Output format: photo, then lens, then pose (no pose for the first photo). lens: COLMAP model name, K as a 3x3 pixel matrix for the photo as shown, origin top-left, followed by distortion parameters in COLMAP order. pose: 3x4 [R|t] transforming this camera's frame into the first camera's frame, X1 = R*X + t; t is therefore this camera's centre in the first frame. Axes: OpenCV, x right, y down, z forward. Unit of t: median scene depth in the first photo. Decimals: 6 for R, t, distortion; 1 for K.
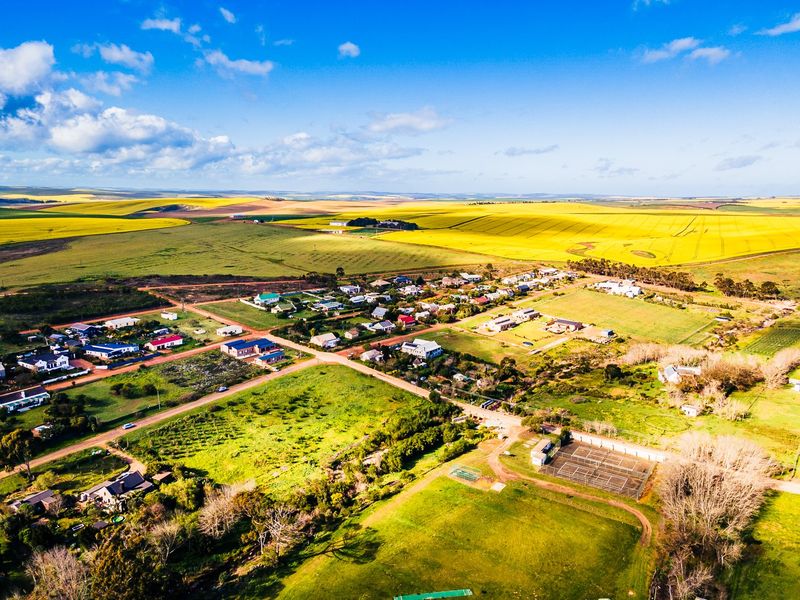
lens RADIAL K [[585.4, 0, 402.4], [0, 585.4, 302.5], [0, 0, 1]] dist [0.022666, 0.041622]
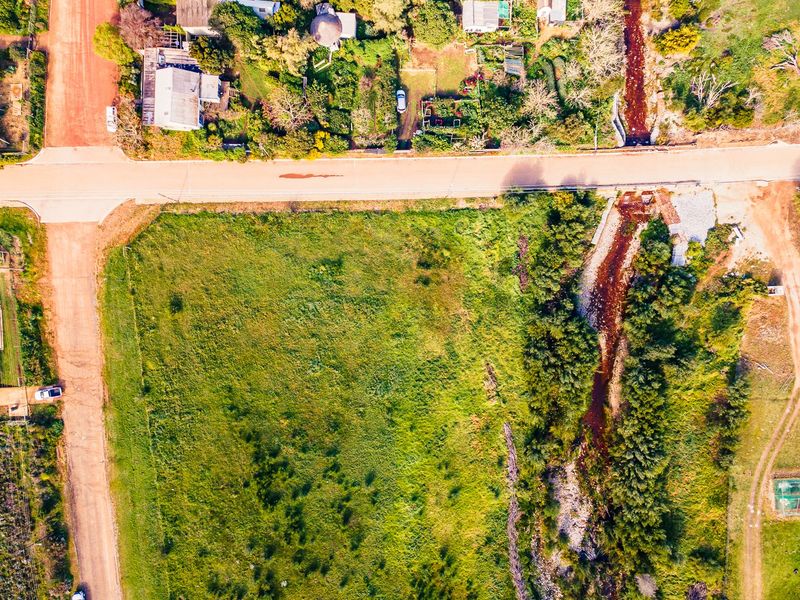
lens RADIAL K [[585.4, 0, 402.4], [0, 585.4, 302.5], [0, 0, 1]] dist [0.022666, 0.041622]
pose [[0.776201, -0.629561, -0.034130, -0.027708], [0.148646, 0.130125, 0.980292, -0.207358], [-0.612712, -0.765977, 0.194585, 0.974865]]
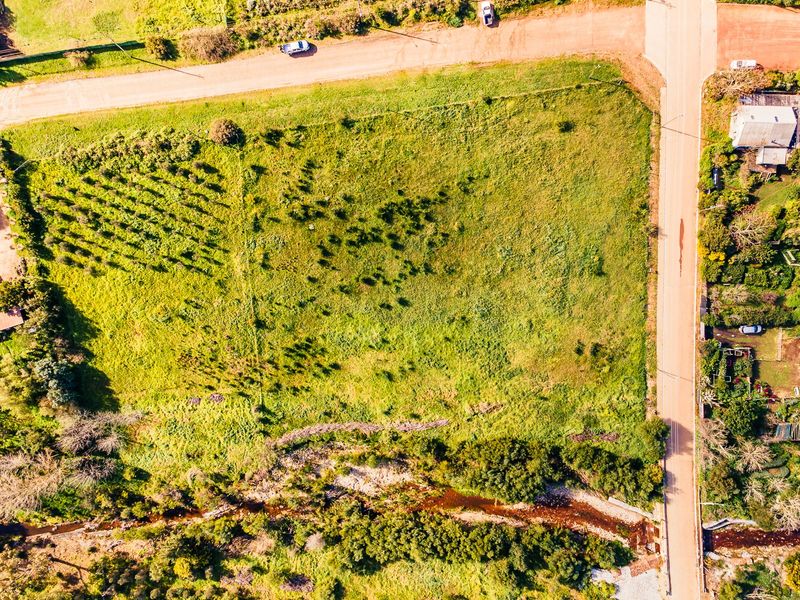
lens RADIAL K [[585.4, 0, 402.4], [0, 585.4, 302.5], [0, 0, 1]] dist [0.022666, 0.041622]
pose [[0.634238, 0.772955, -0.016804, -0.123453], [-0.103829, 0.106693, 0.988856, -0.243477], [0.766134, -0.625425, 0.147924, 0.909725]]
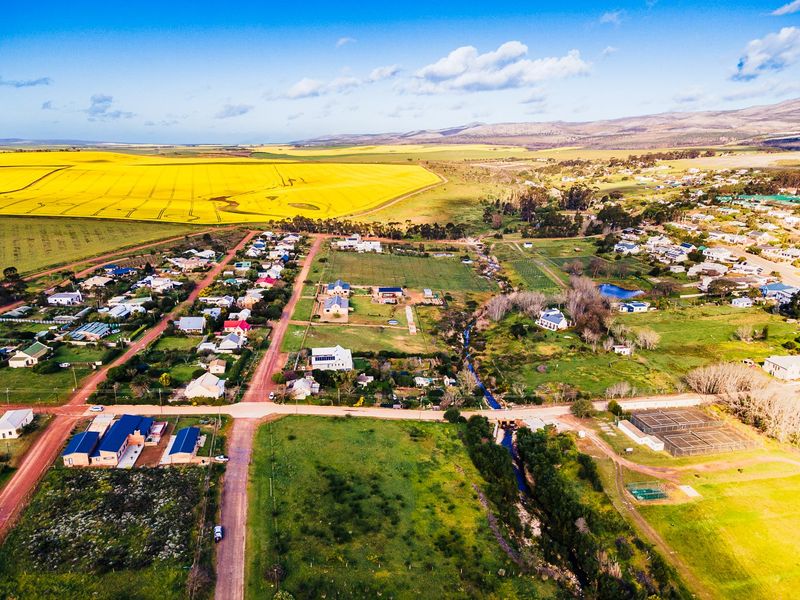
lens RADIAL K [[586.9, 0, 398.7], [0, 586.9, 301.9], [0, 0, 1]] dist [0.042158, -0.000366]
pose [[0.699665, -0.196709, 0.686859, -0.534700], [0.138328, 0.980458, 0.139885, -0.114656], [-0.700952, -0.002861, 0.713202, 0.512476]]
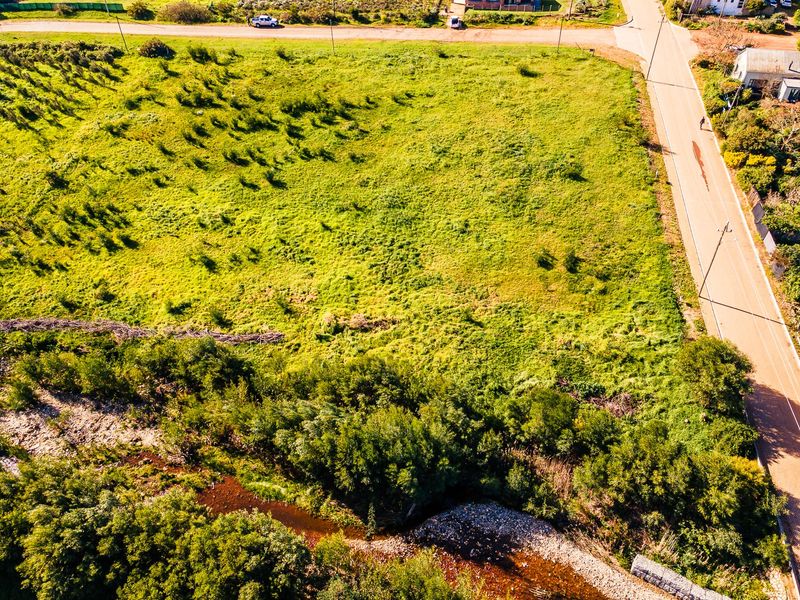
lens RADIAL K [[586.9, 0, 398.7], [0, 586.9, 301.9], [0, 0, 1]] dist [0.042158, -0.000366]
pose [[0.463832, 0.564189, -0.683046, 0.127070], [-0.155723, 0.810916, 0.564062, 0.061801], [0.872130, -0.155264, 0.463986, 0.883031]]
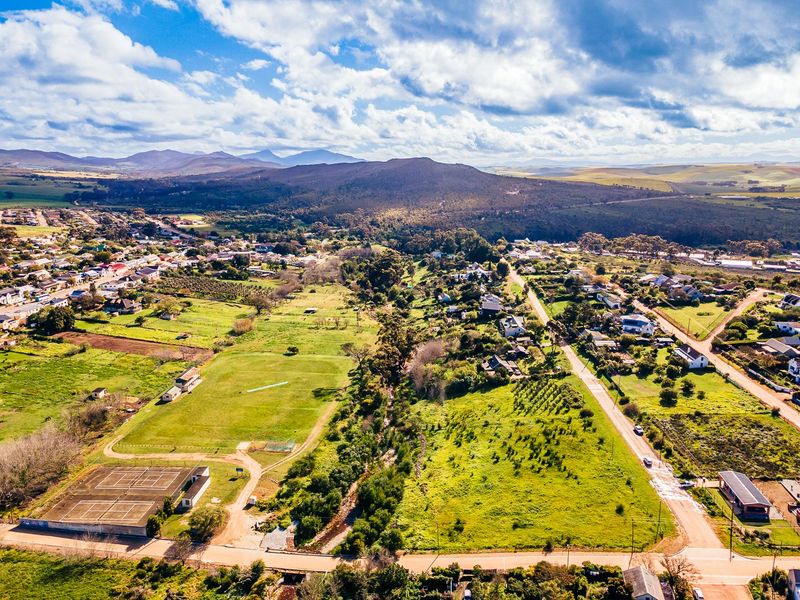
lens RADIAL K [[585.4, 0, 402.4], [0, 585.4, 302.5], [0, 0, 1]] dist [0.022666, 0.041622]
pose [[-0.871580, 0.111405, -0.477427, 0.292663], [-0.089433, 0.921368, 0.378263, -0.255766], [0.482026, 0.372384, -0.793083, 1.418895]]
